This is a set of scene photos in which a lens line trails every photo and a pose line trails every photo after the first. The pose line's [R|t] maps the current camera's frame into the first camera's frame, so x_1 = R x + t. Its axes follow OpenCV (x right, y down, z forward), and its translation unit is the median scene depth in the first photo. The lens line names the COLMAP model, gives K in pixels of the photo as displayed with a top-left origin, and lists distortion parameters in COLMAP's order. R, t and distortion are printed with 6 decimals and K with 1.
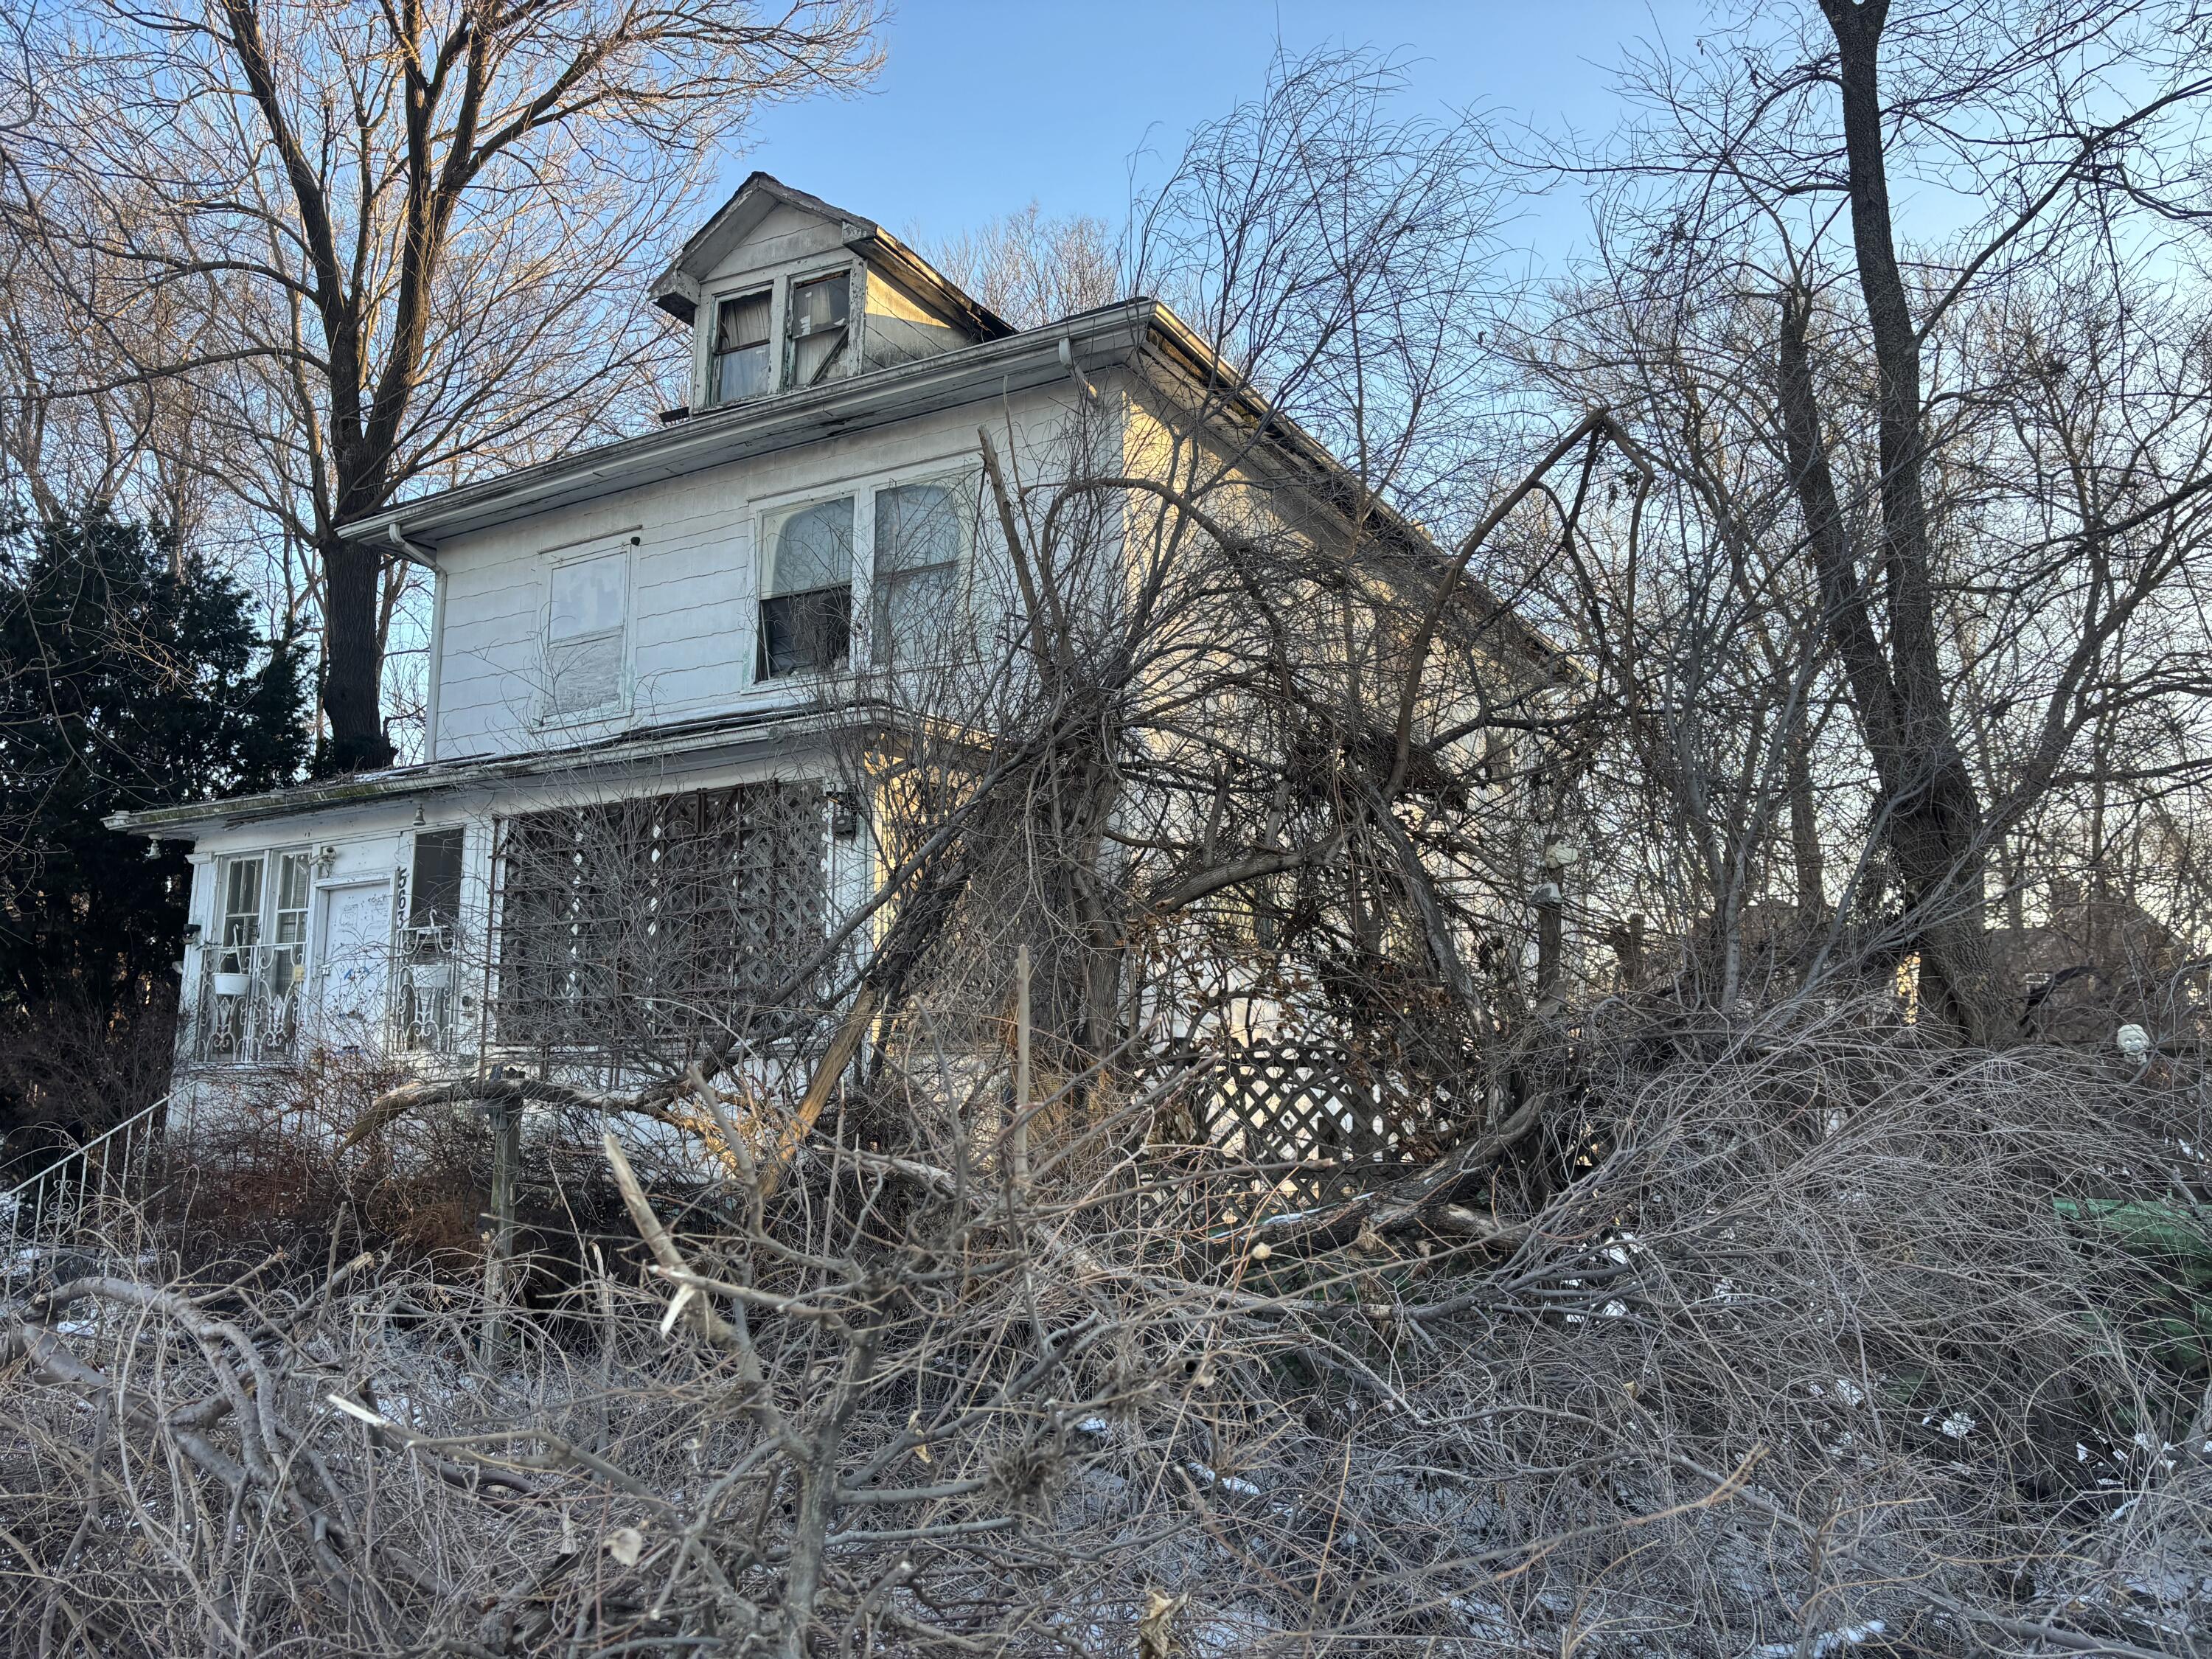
lens RADIAL K [[1643.5, 0, 1106.0], [0, 1643.5, 825.7], [0, 0, 1]] dist [0.031063, -0.035578]
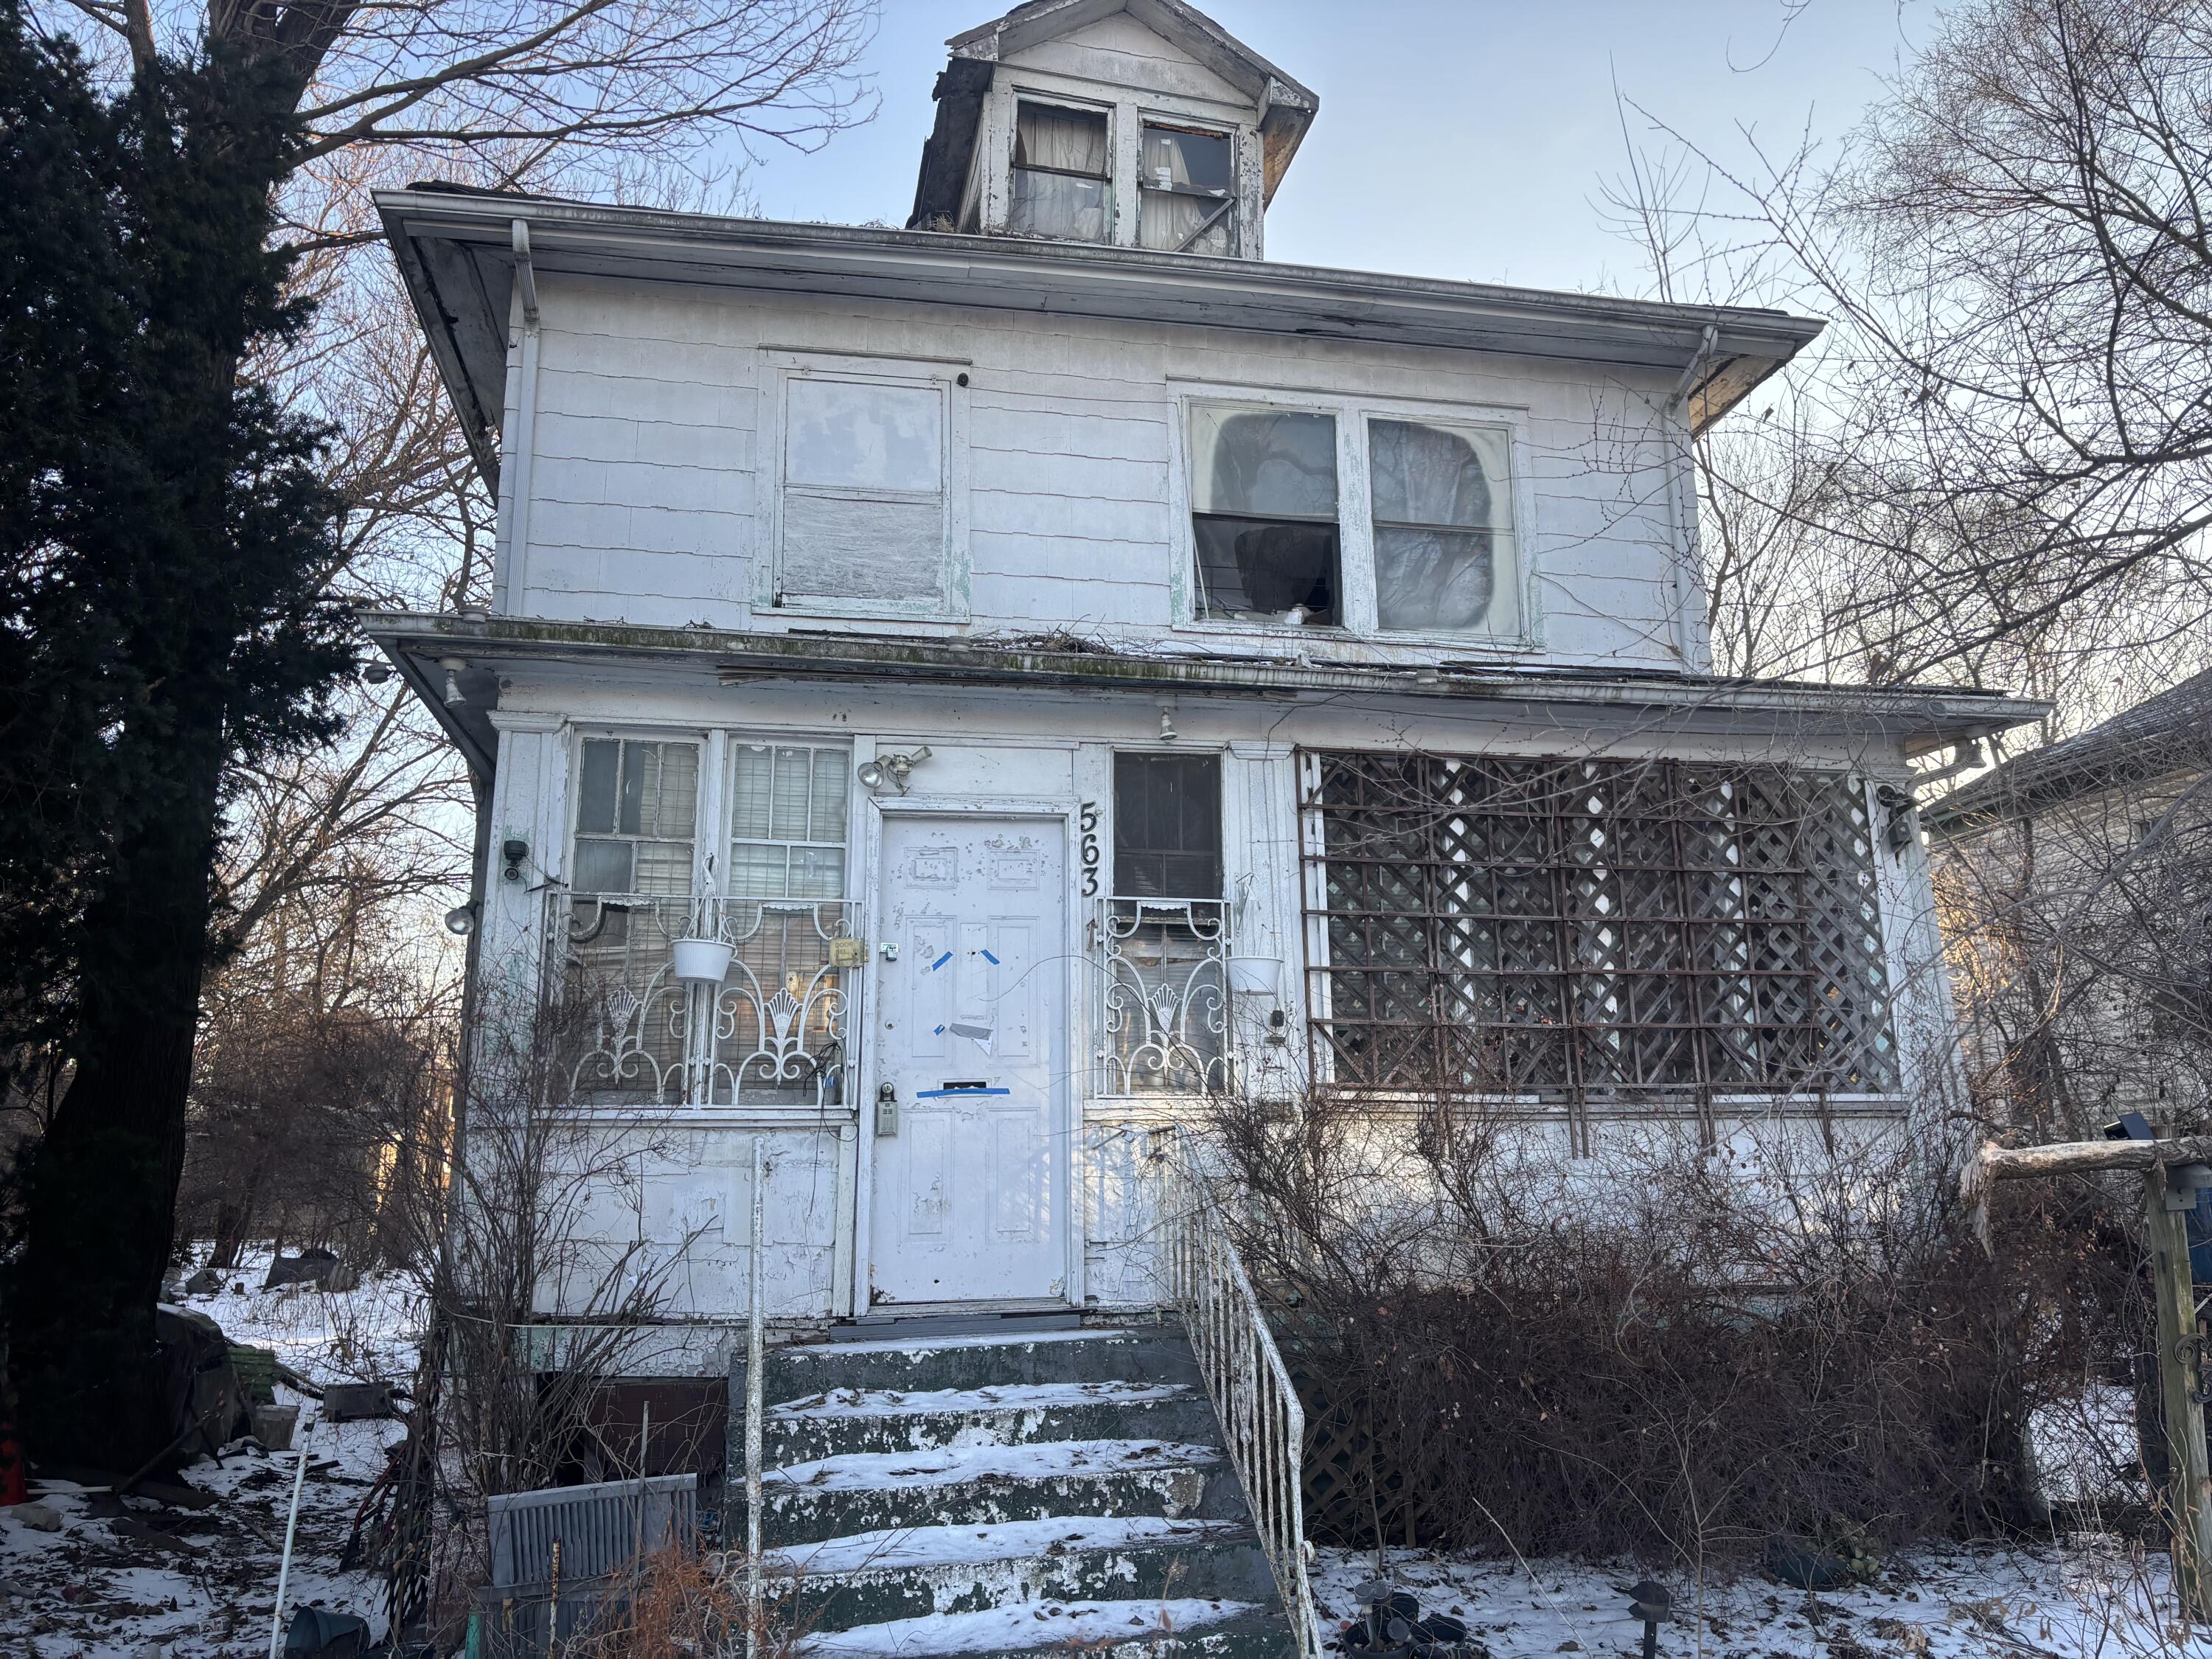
lens RADIAL K [[1643.5, 0, 1107.2], [0, 1643.5, 831.5], [0, 0, 1]] dist [0.031063, -0.035578]
pose [[0.749163, 0.129050, 0.649693, -0.739005], [-0.097223, 0.991638, -0.084862, 0.080054], [-0.655212, 0.000410, 0.755445, 0.469919]]
